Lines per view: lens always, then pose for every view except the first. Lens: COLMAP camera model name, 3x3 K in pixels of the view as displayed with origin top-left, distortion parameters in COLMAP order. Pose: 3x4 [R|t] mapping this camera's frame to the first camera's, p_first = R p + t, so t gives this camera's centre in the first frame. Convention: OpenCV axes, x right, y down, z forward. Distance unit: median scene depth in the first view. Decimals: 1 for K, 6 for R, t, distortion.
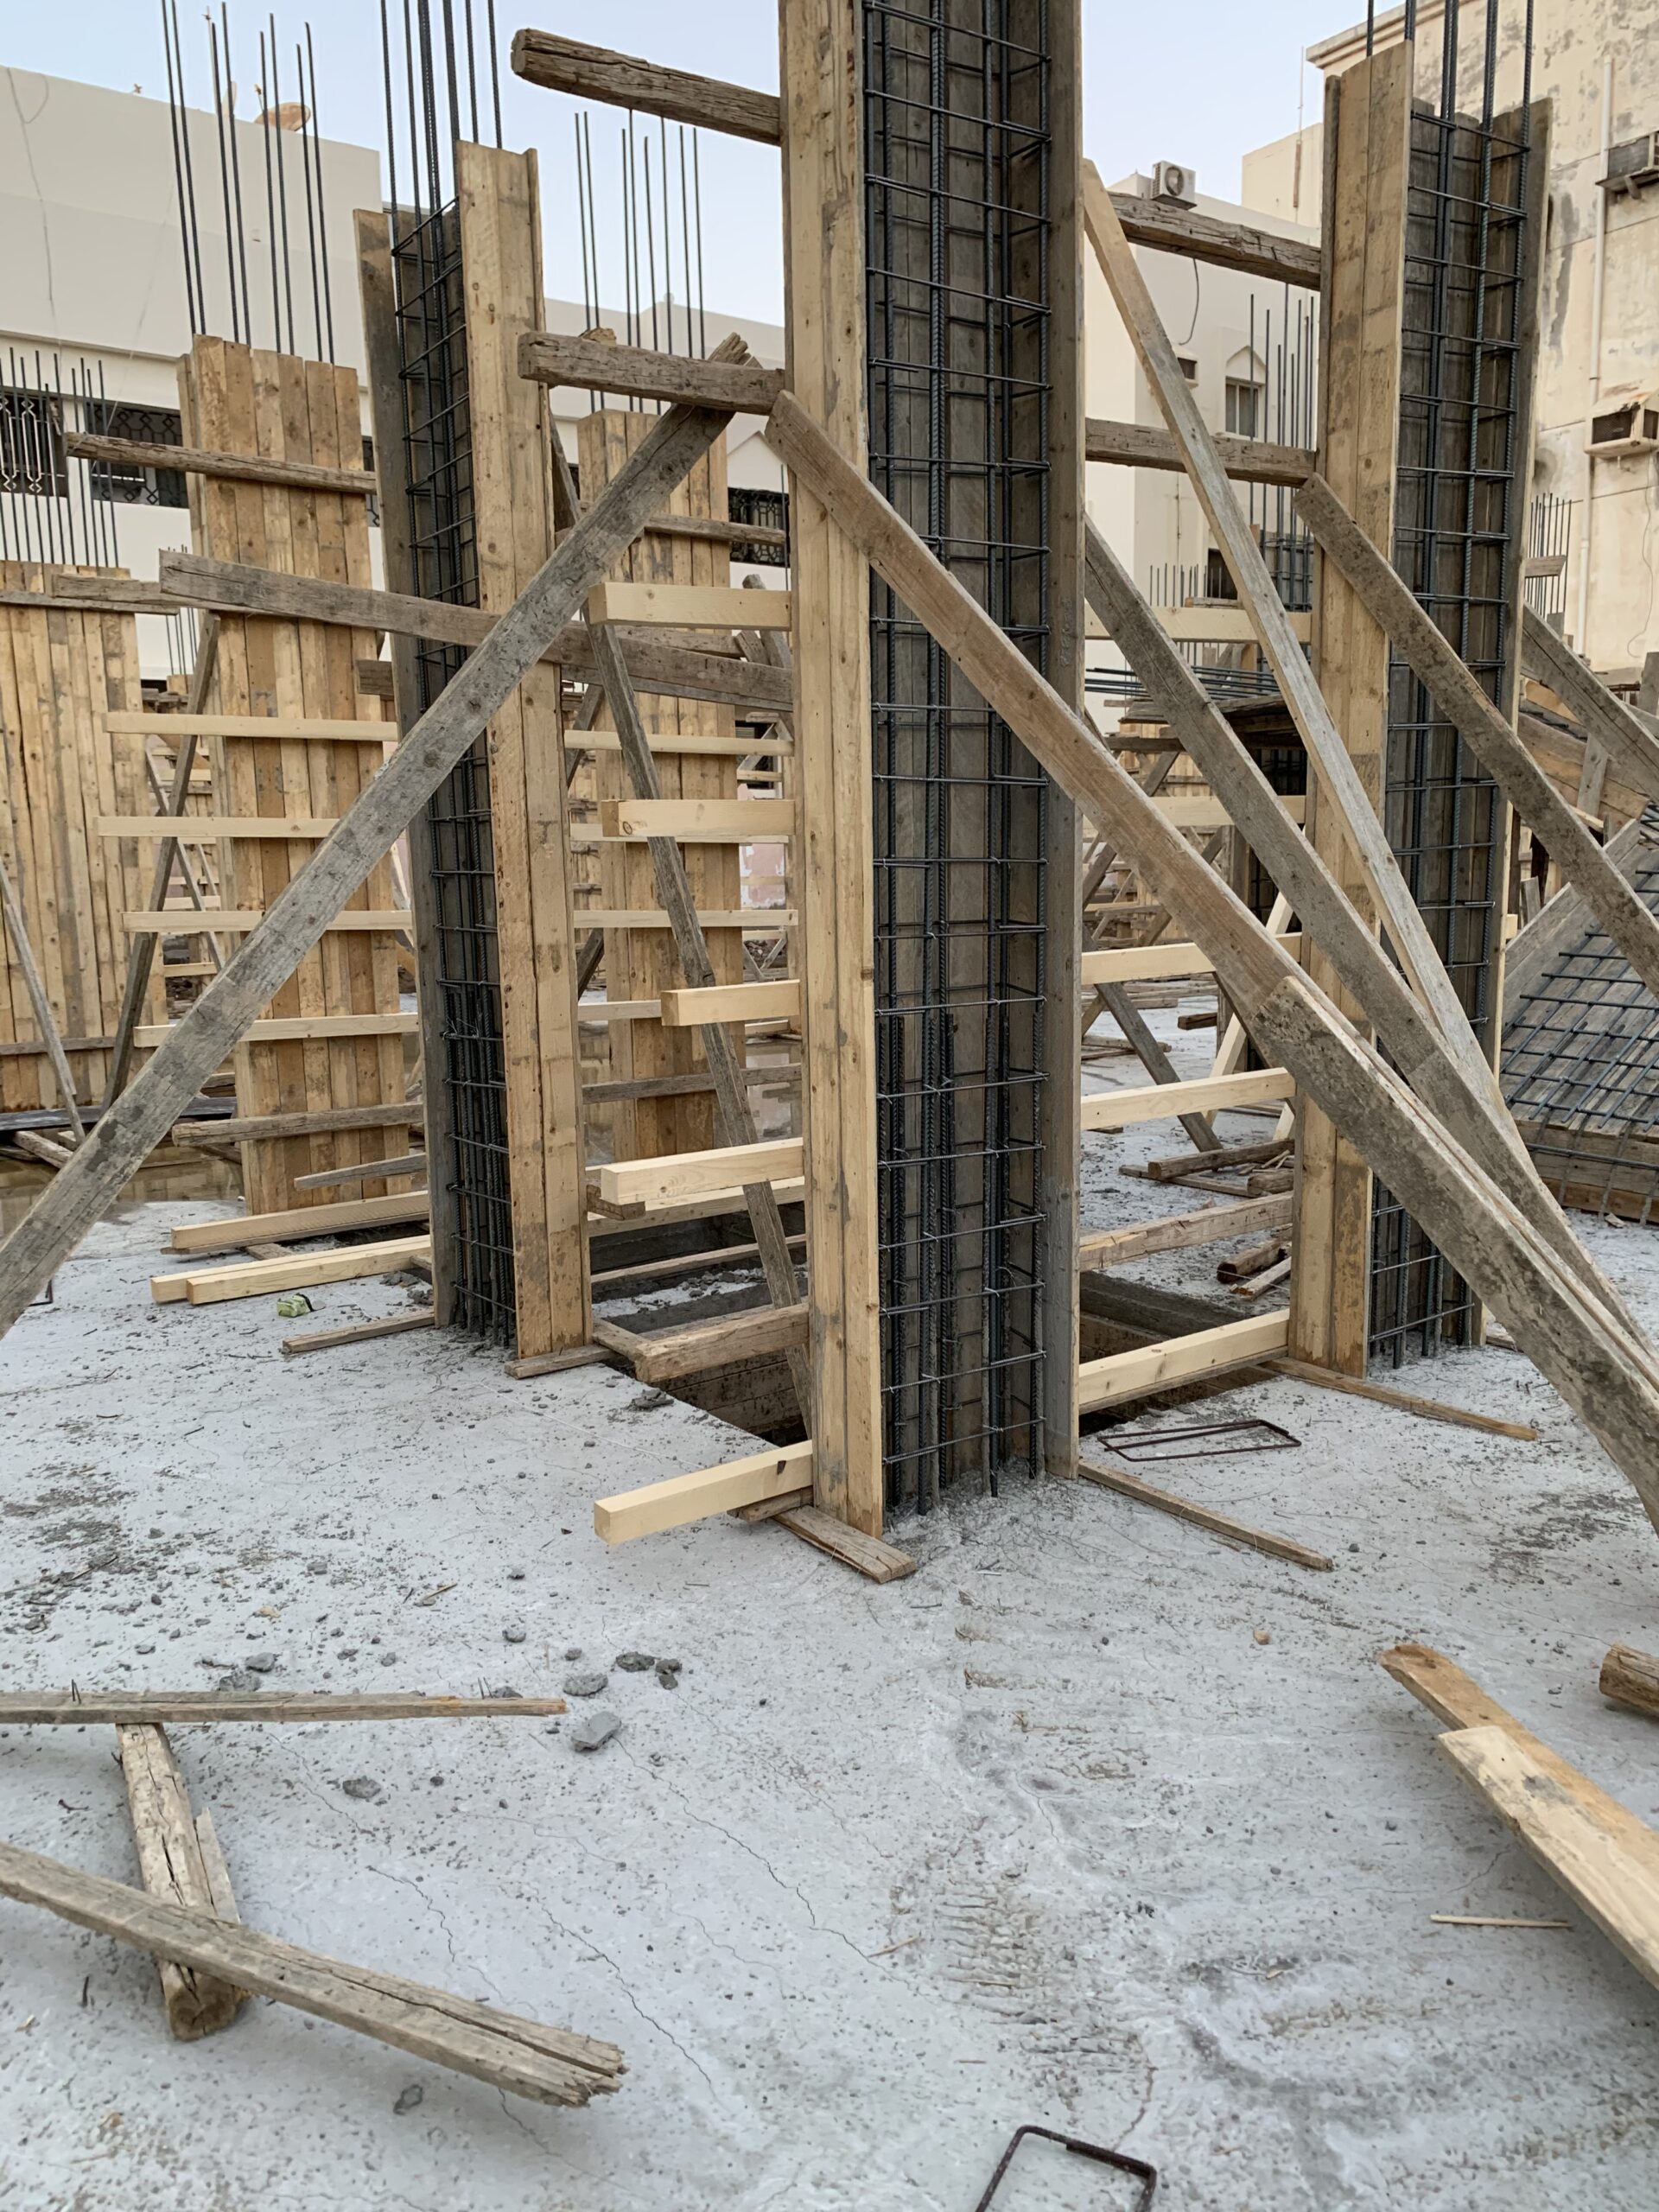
lens RADIAL K [[1697.5, 0, 834.0], [0, 1697.5, 1137.1], [0, 0, 1]] dist [0.019121, -0.002855]
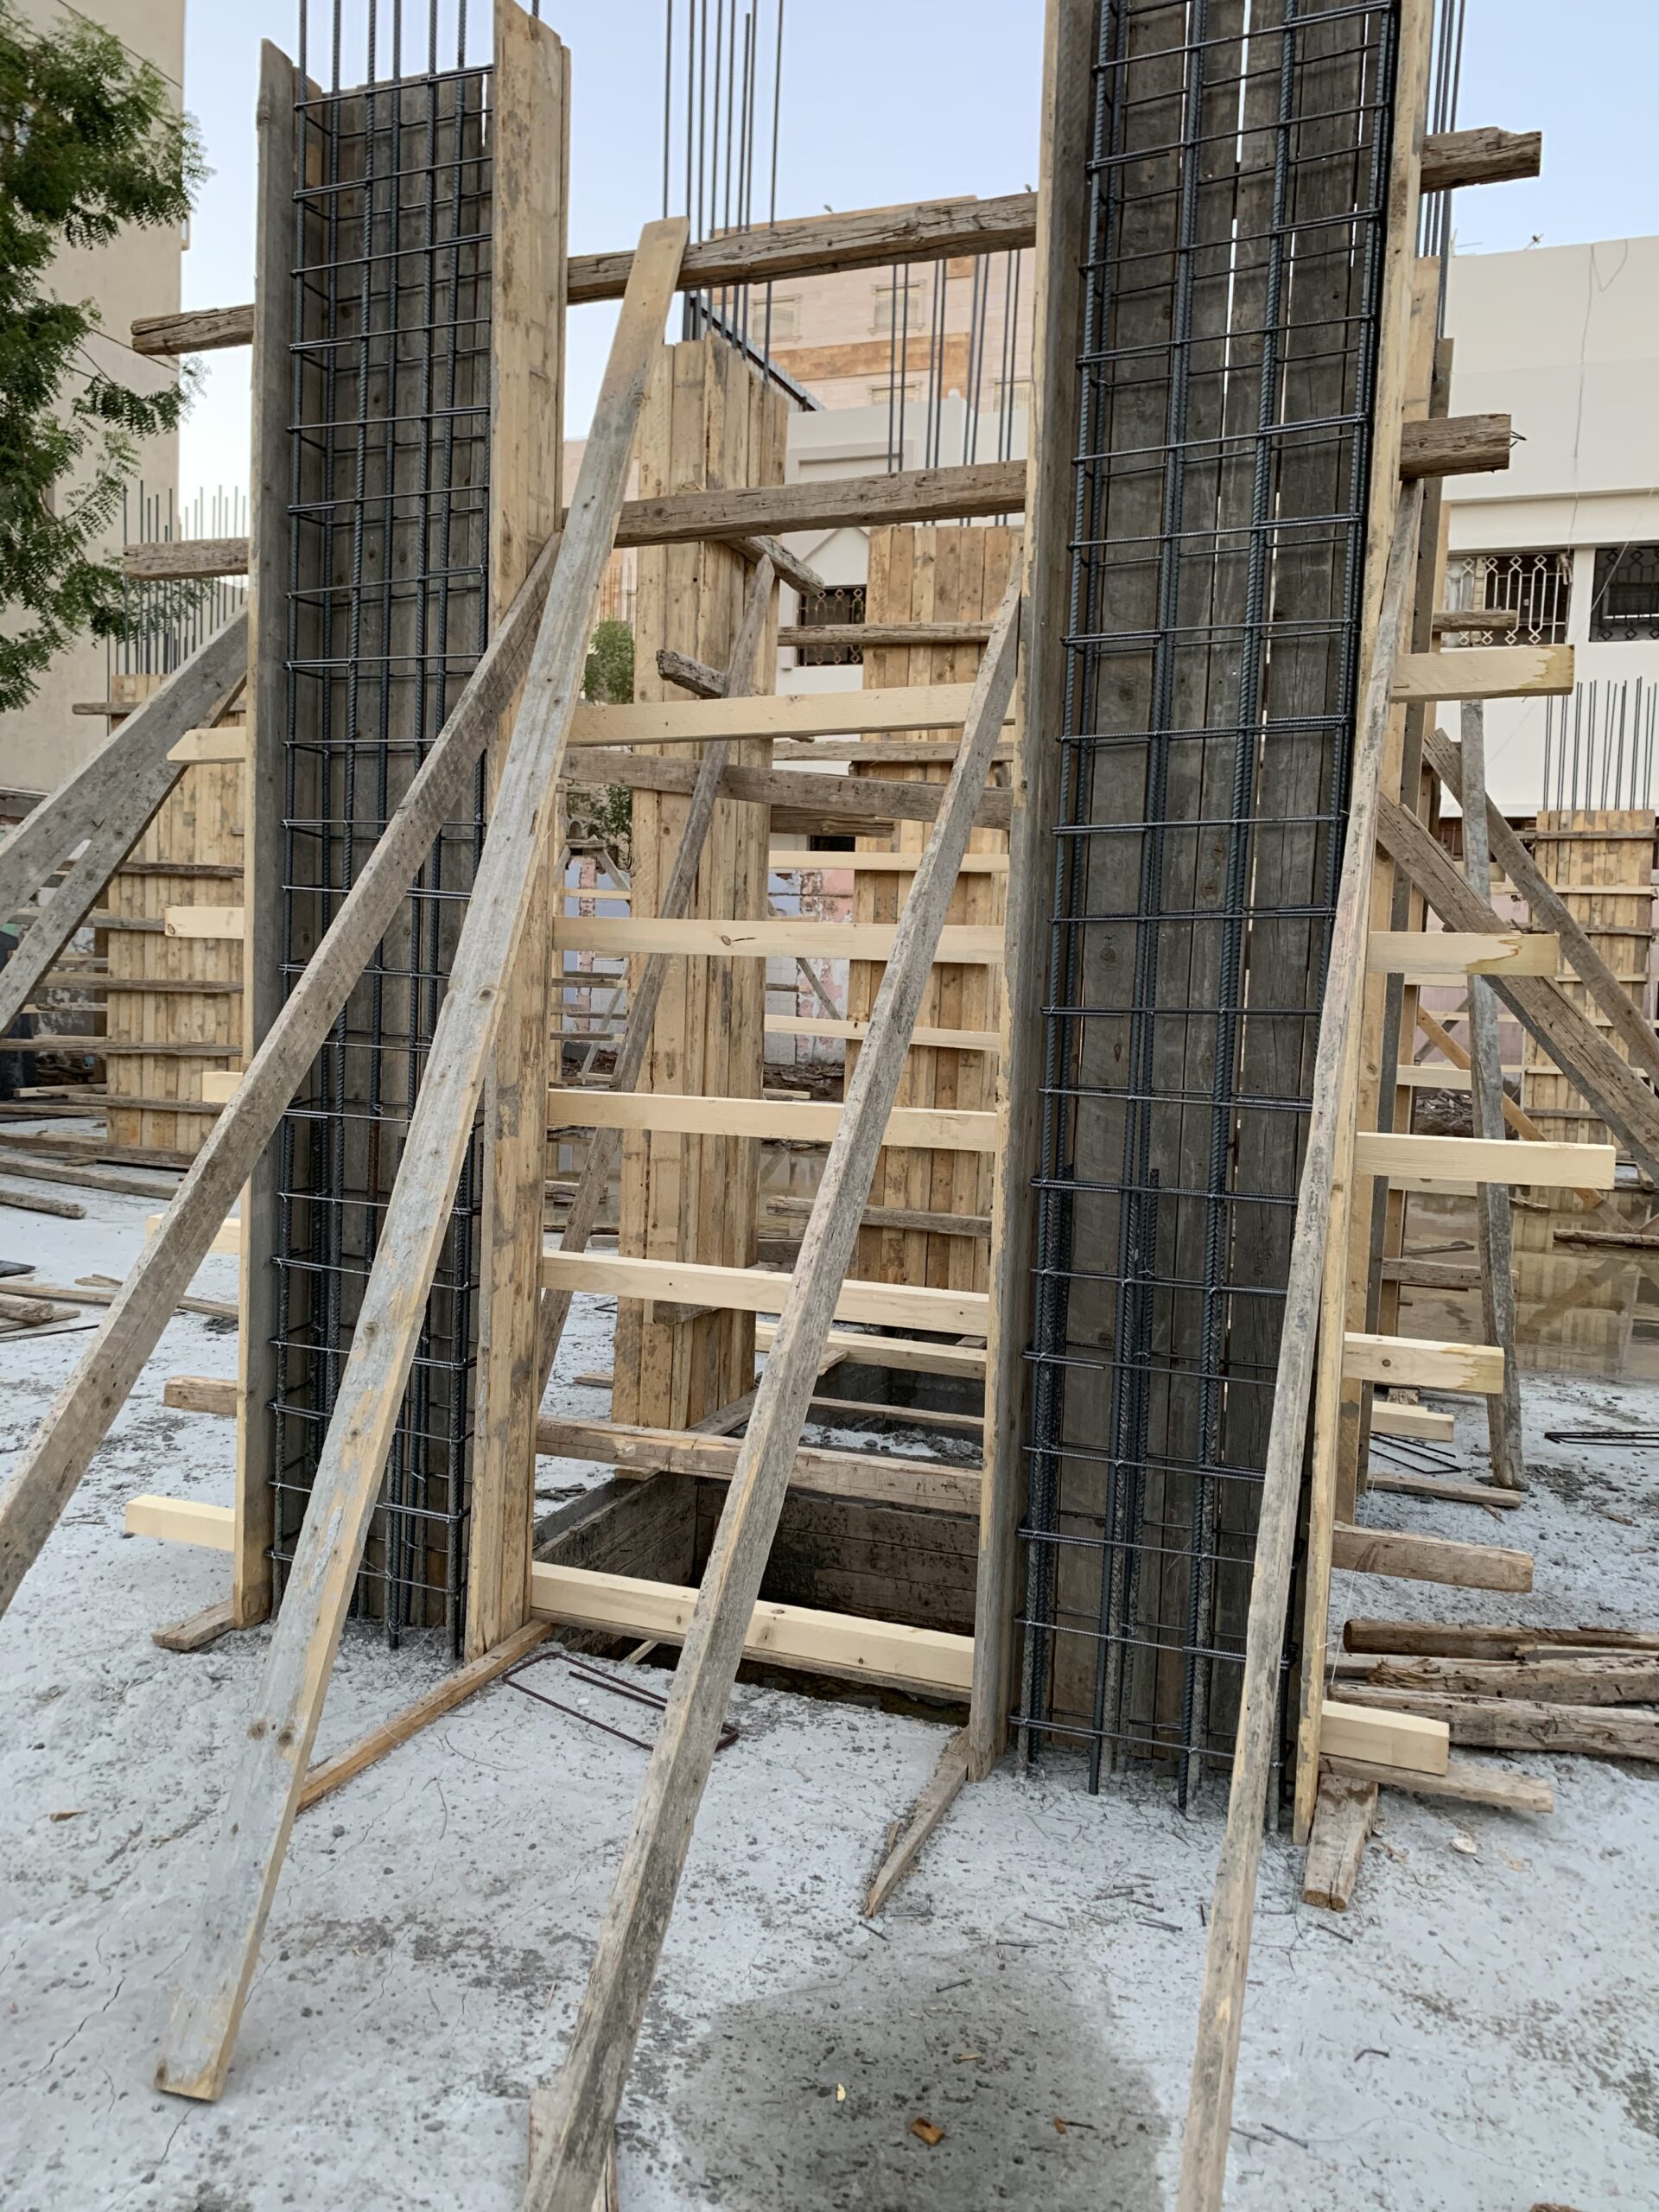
lens RADIAL K [[1674.8, 0, 799.0], [0, 1674.8, 1098.3], [0, 0, 1]] dist [0.007263, -0.005192]
pose [[0.561107, 0.113303, -0.819952, 0.721615], [-0.196797, 0.980444, 0.000808, -0.099744], [0.804009, 0.160911, 0.572432, 0.461189]]
